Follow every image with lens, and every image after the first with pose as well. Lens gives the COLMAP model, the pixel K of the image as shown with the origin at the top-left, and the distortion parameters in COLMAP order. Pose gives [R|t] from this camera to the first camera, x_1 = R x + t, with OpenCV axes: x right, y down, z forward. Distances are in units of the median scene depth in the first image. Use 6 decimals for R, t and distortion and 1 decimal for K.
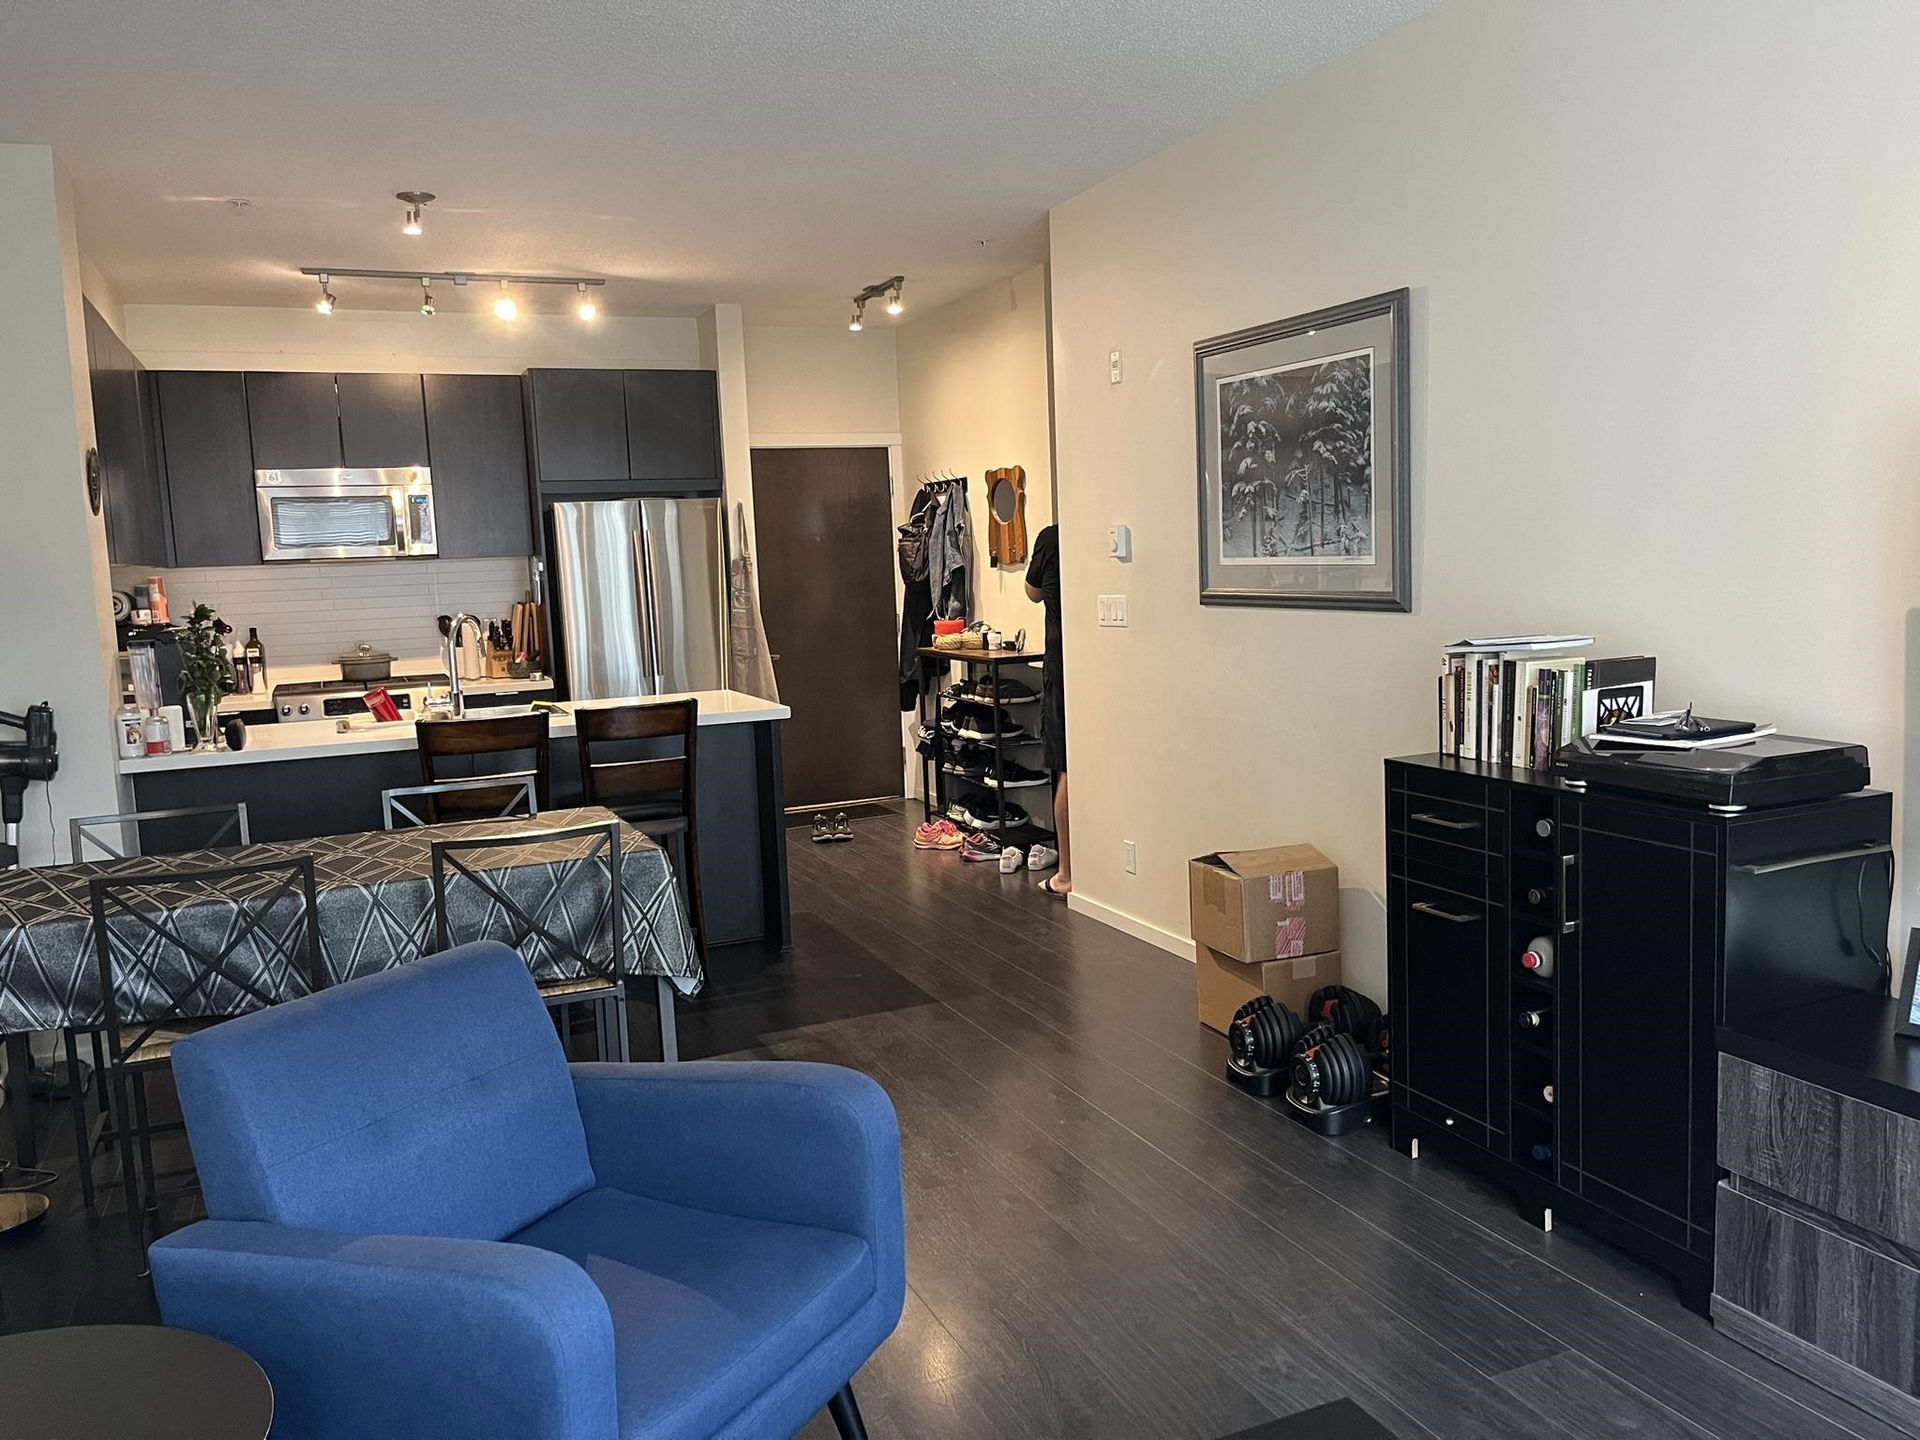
lens RADIAL K [[1457.8, 0, 982.4], [0, 1457.8, 729.4], [0, 0, 1]] dist [0.059701, -0.077241]
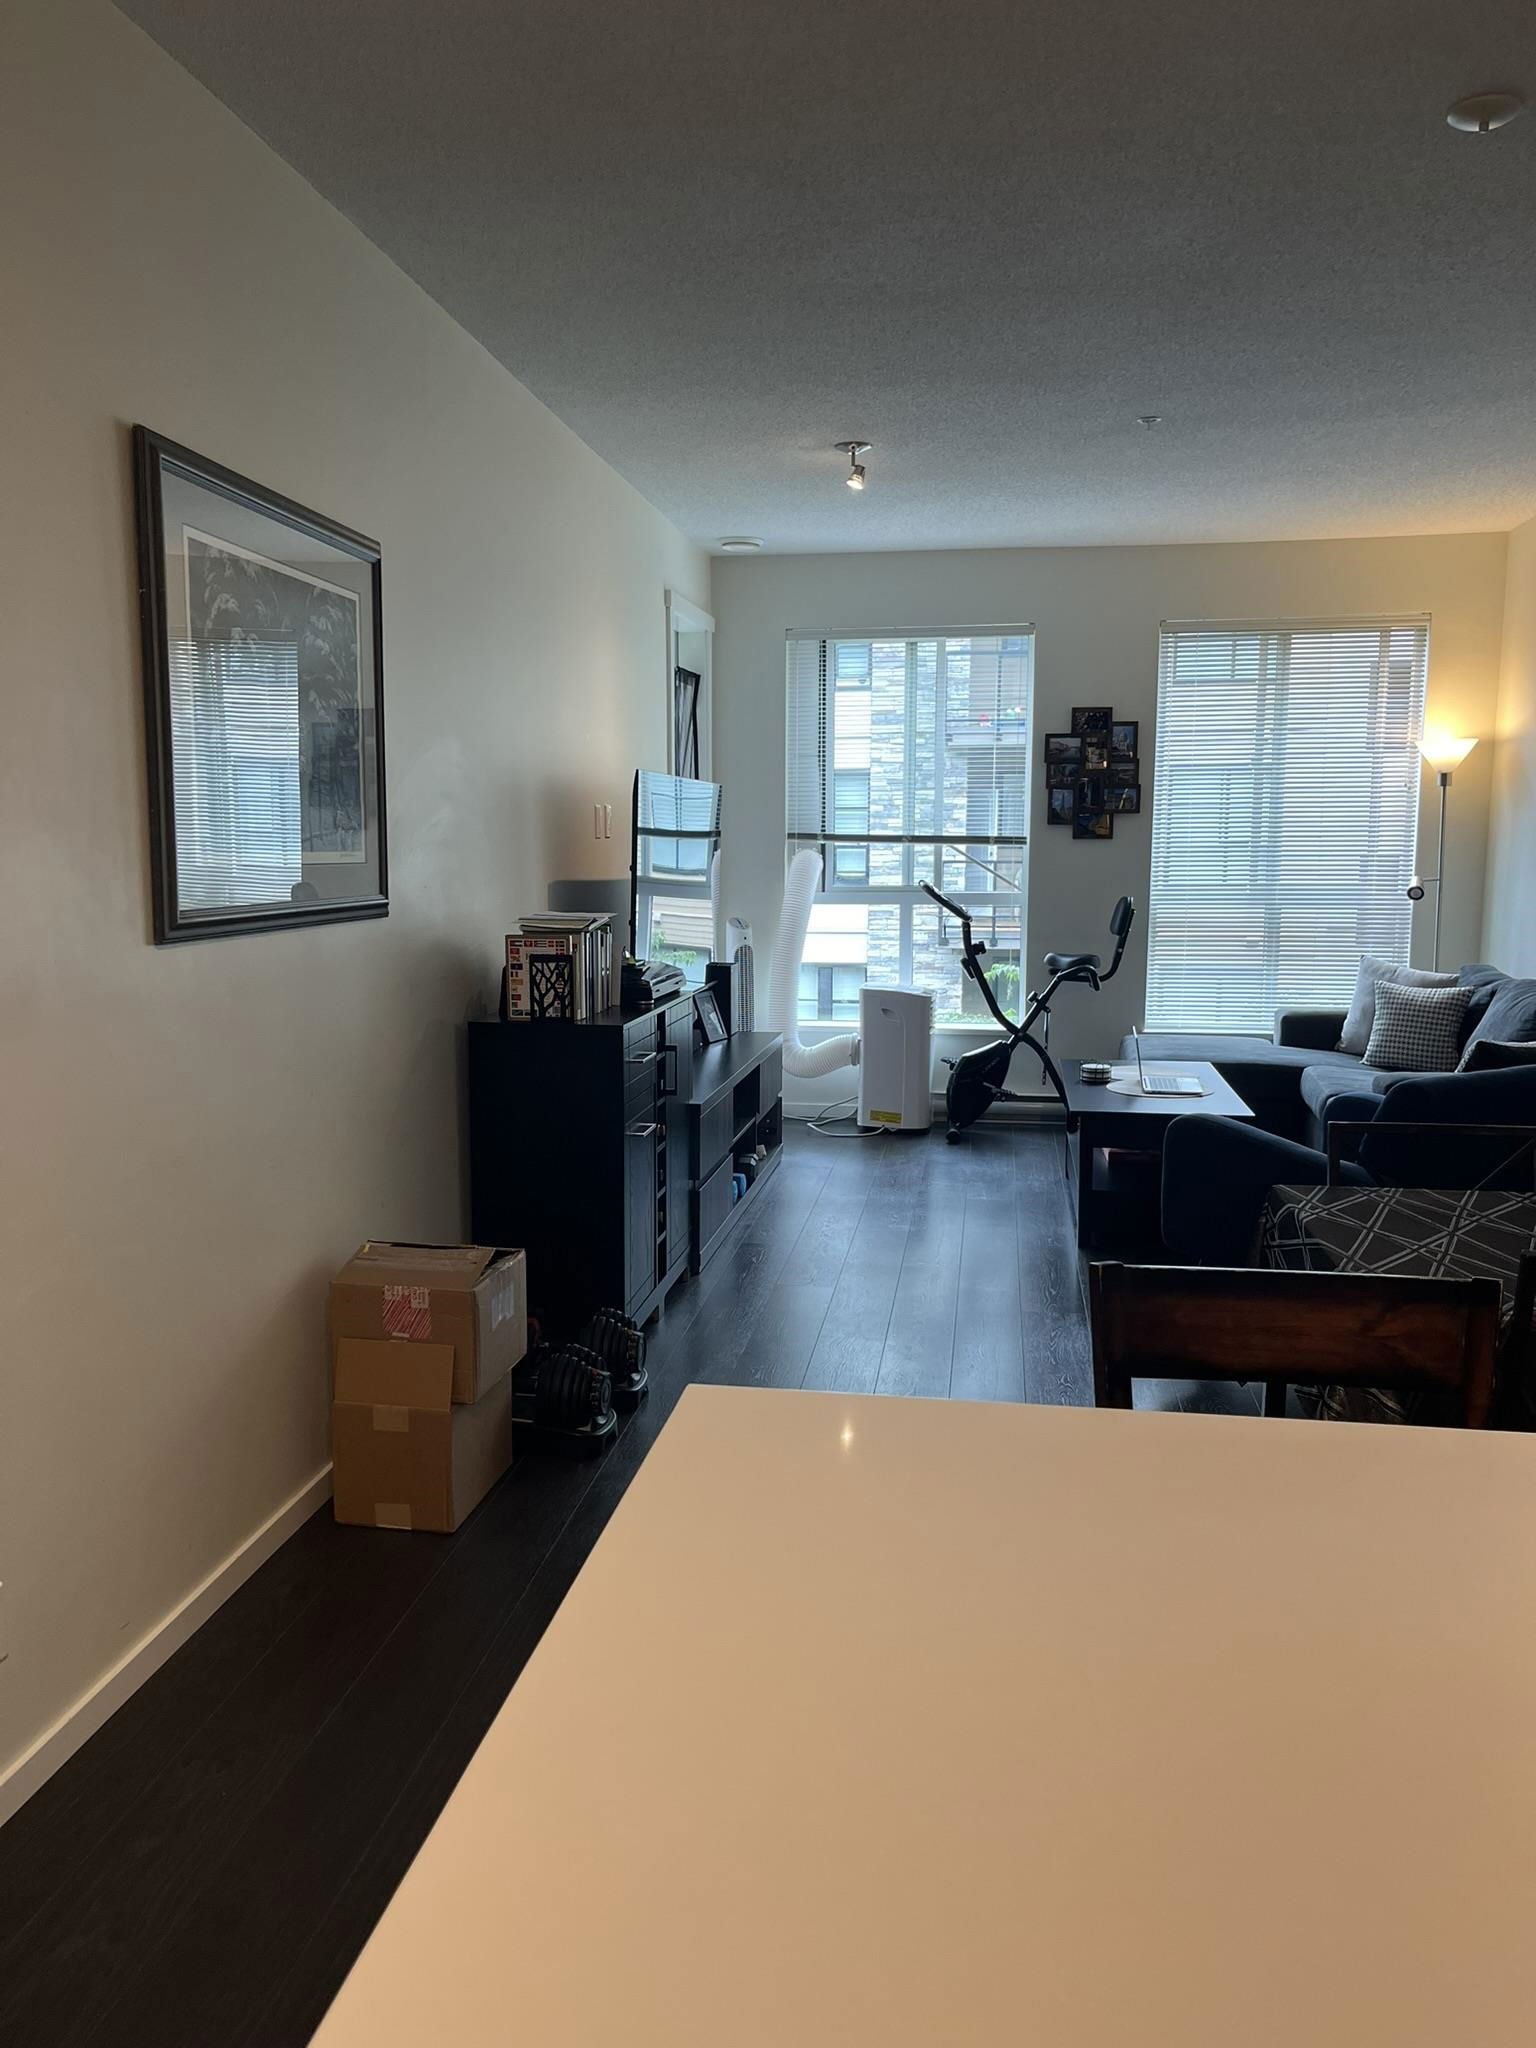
lens RADIAL K [[1555.0, 0, 757.0], [0, 1555.0, 1058.8], [0, 0, 1]] dist [0.059701, -0.077241]
pose [[-0.838858, -0.038207, 0.543008, -0.271897], [0.099630, 0.969907, 0.222156, -0.123183], [-0.535156, 0.240458, -0.809808, 1.115763]]
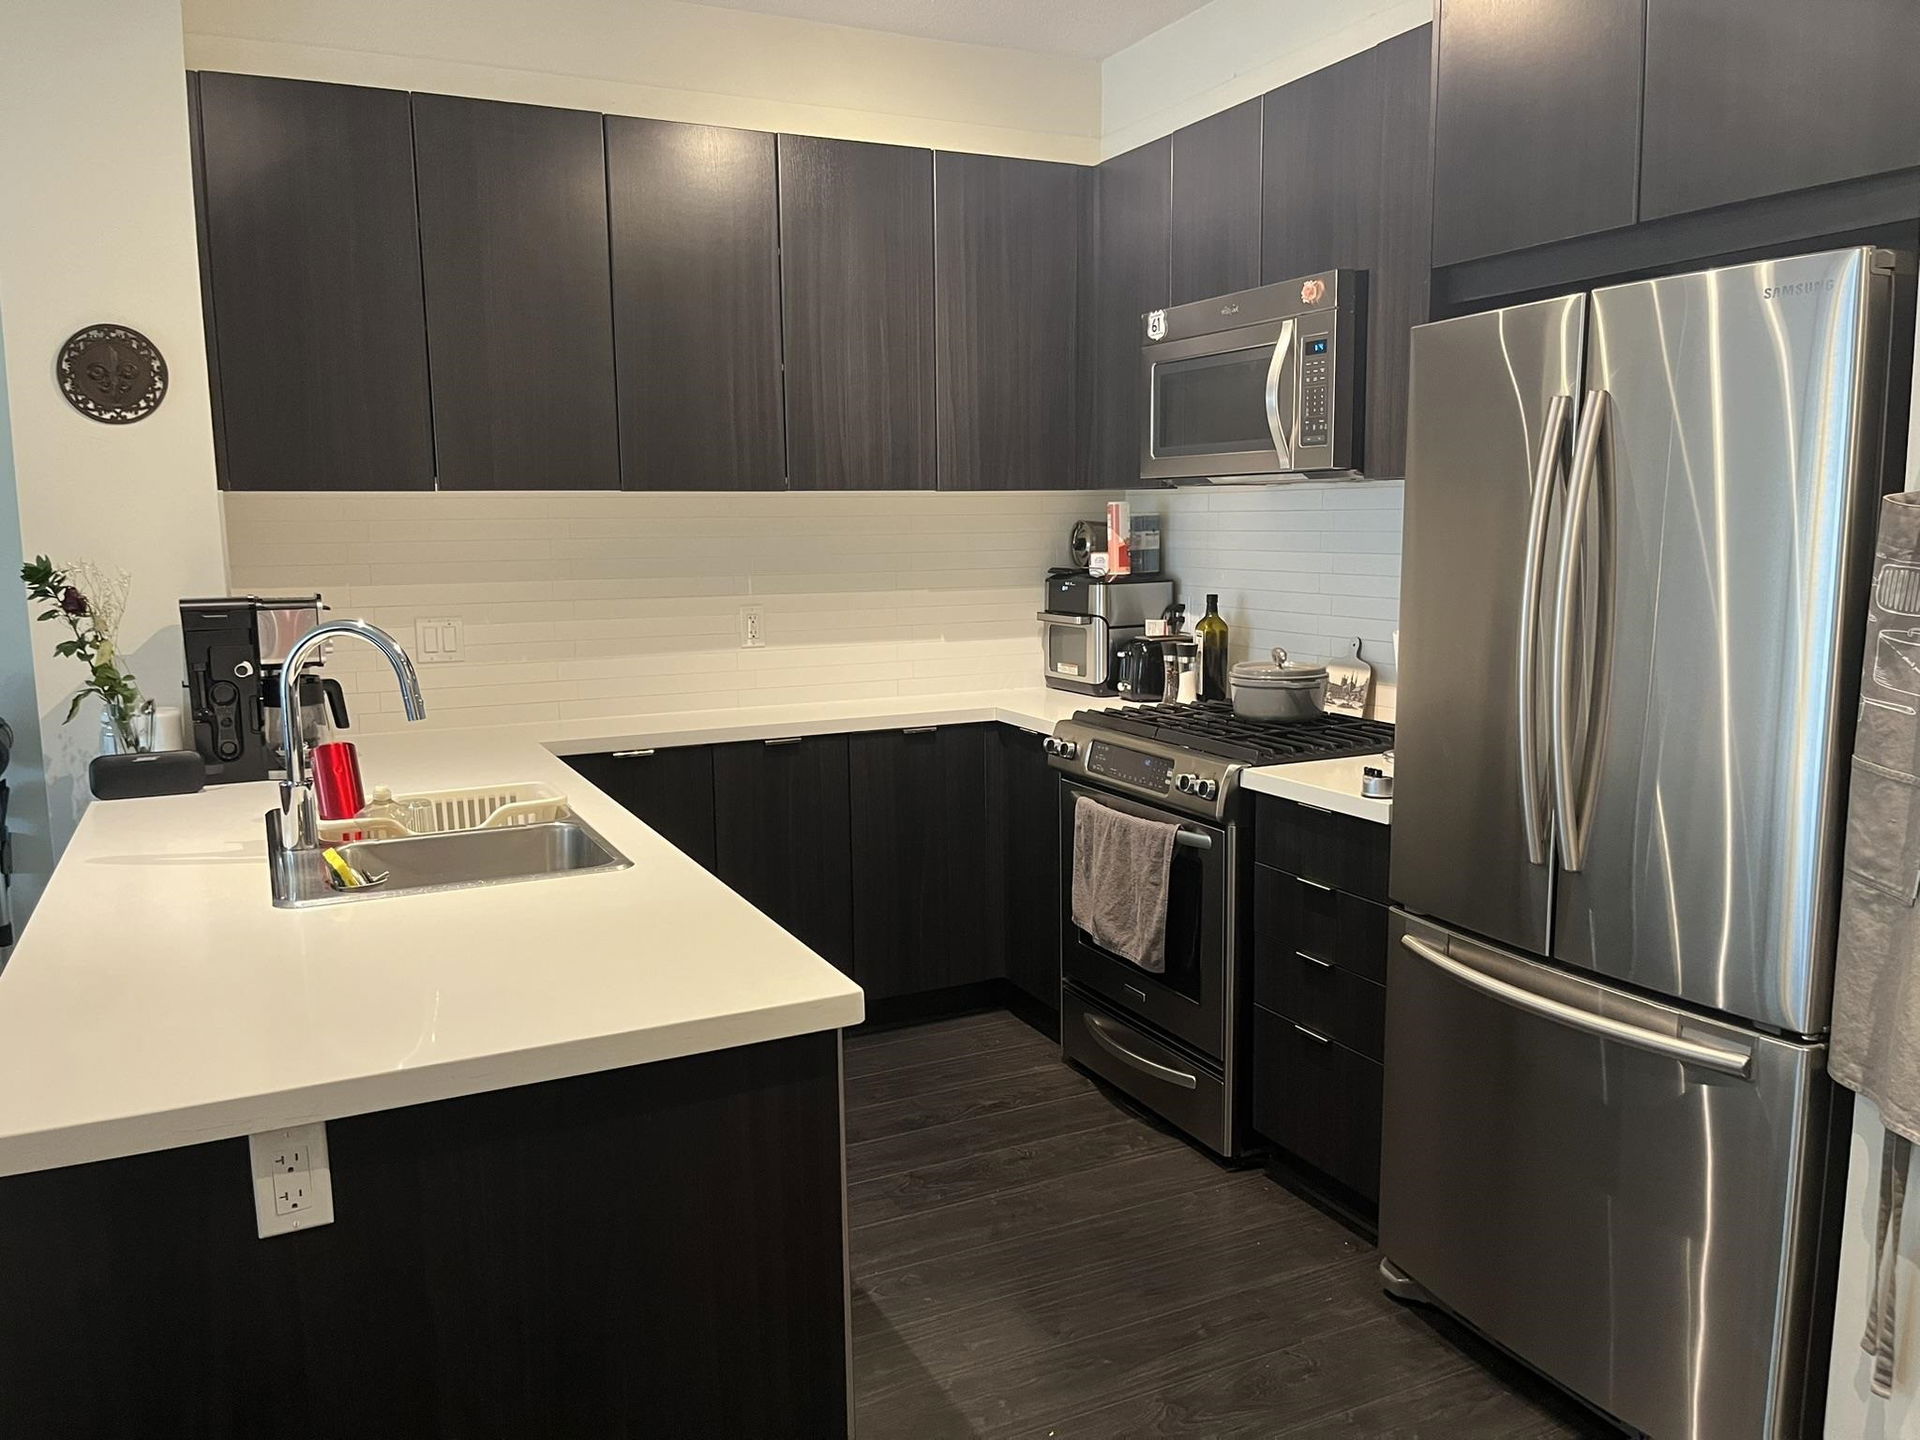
lens RADIAL K [[1457.8, 0, 956.4], [0, 1457.8, 728.9], [0, 0, 1]] dist [0.059701, -0.077241]
pose [[0.031728, 0.186481, -0.981946, 0.090819], [-0.107434, 0.977385, 0.182143, -0.134574], [0.993706, 0.099716, 0.051045, 1.060794]]
